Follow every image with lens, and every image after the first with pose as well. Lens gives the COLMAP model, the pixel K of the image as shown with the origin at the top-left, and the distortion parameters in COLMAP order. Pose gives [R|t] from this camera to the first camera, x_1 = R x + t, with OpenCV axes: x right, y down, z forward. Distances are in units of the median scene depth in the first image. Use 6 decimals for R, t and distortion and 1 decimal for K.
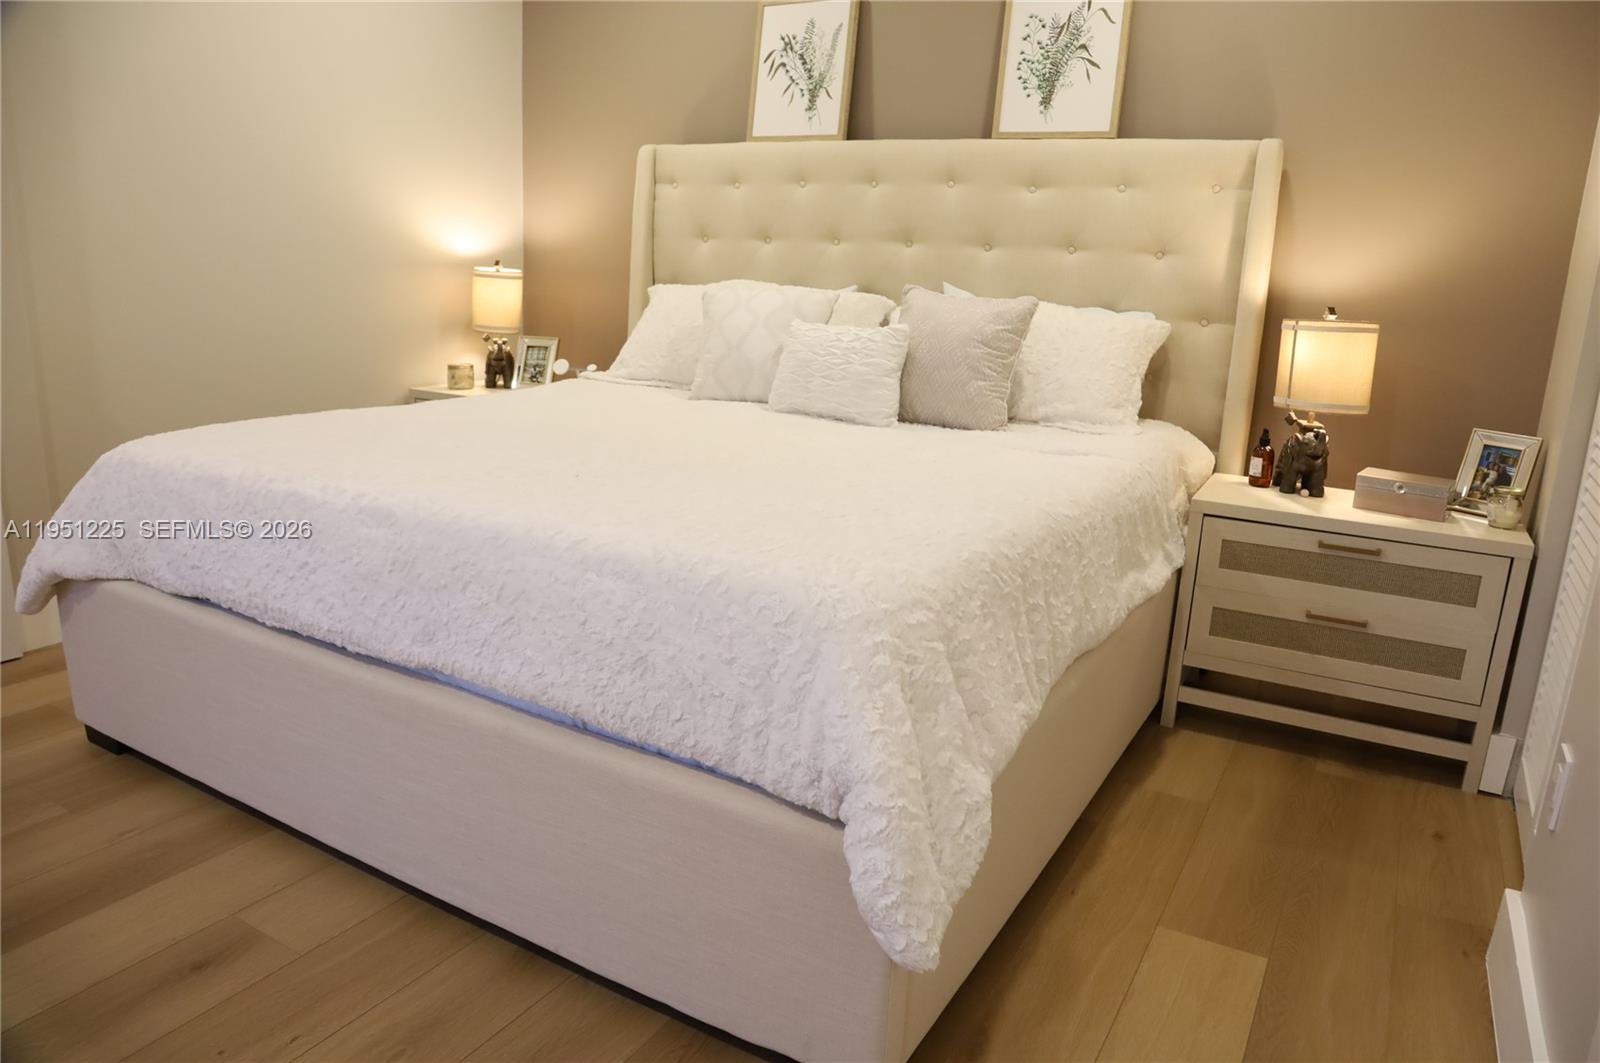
lens RADIAL K [[1079.2, 0, 817.2], [0, 1079.2, 539.0], [0, 0, 1]] dist [-0.128618, 0.077012]
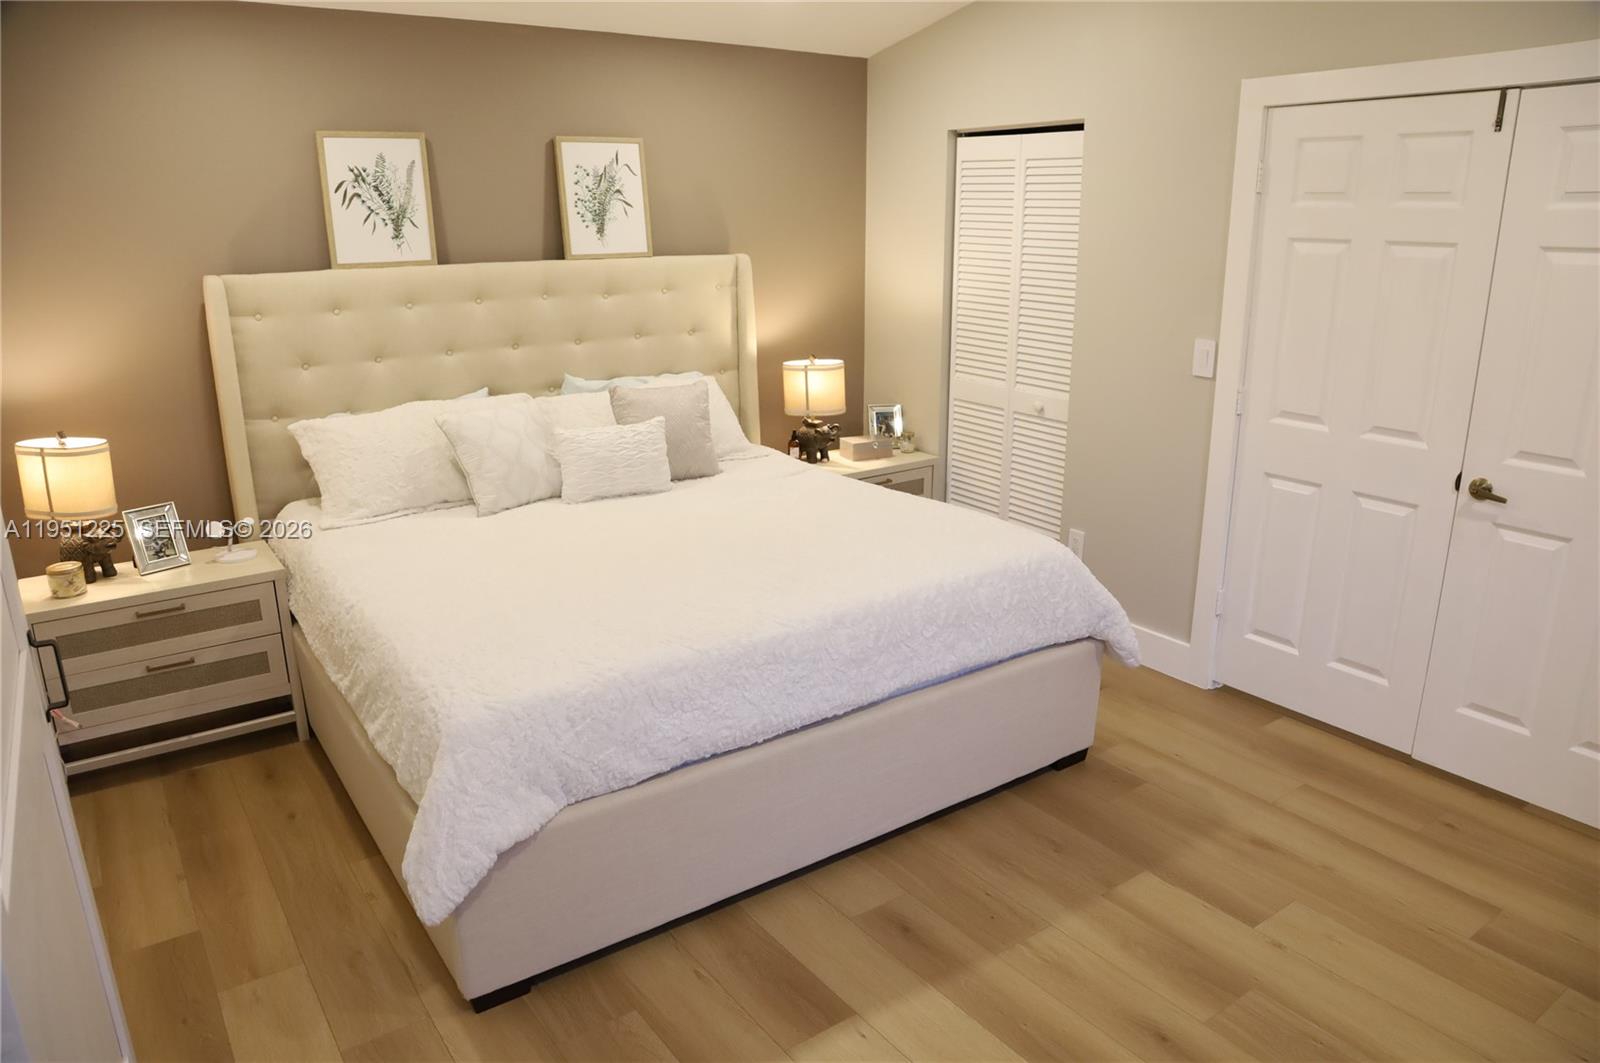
lens RADIAL K [[1079.2, 0, 817.2], [0, 1079.2, 539.0], [0, 0, 1]] dist [-0.128618, 0.077012]
pose [[0.413836, -0.301468, 0.858986, -0.878472], [0.248435, 0.945160, 0.212023, -0.238417], [-0.875797, 0.125659, 0.466036, 0.152182]]
